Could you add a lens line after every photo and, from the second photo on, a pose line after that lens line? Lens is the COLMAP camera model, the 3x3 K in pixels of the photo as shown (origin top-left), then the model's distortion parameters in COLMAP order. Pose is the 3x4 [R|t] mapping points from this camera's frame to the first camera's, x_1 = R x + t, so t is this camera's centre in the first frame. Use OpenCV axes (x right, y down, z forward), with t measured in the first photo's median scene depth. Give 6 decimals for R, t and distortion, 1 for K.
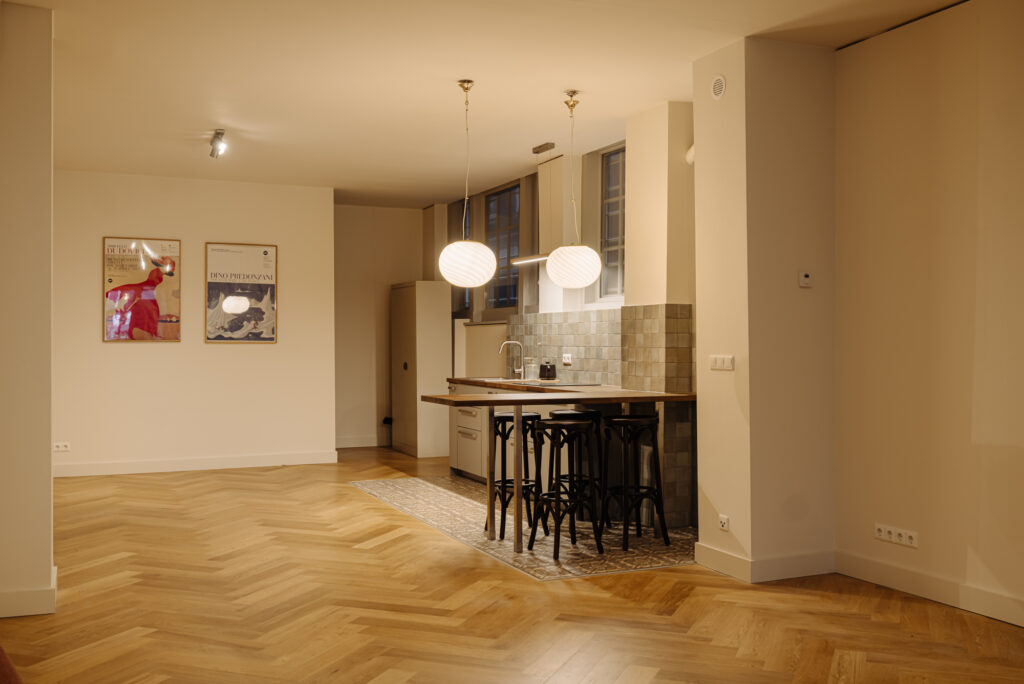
lens RADIAL K [[1017.3, 0, 509.1], [0, 1017.3, 334.4], [0, 0, 1]] dist [0.063314, 0.000000]
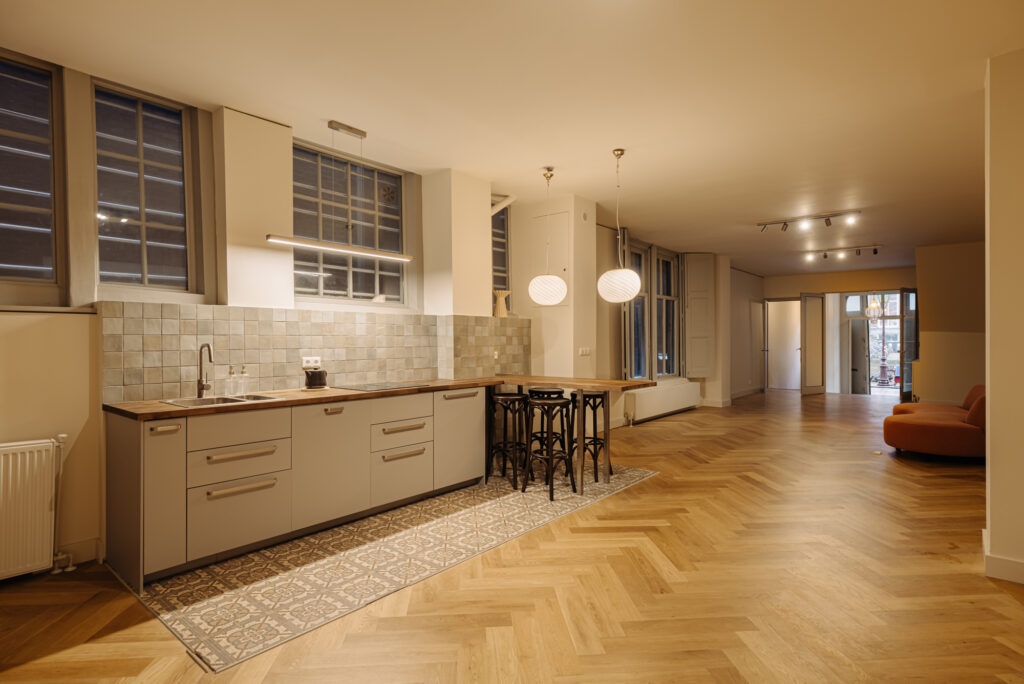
lens RADIAL K [[522.7, 0, 518.2], [0, 522.7, 339.6], [0, 0, 1]] dist [0.003900, 0.000951]
pose [[-0.449910, 0.016300, 0.892925, -0.542738], [0.007302, 0.999867, -0.014573, 0.014894], [-0.893044, -0.000036, -0.449970, 1.293510]]
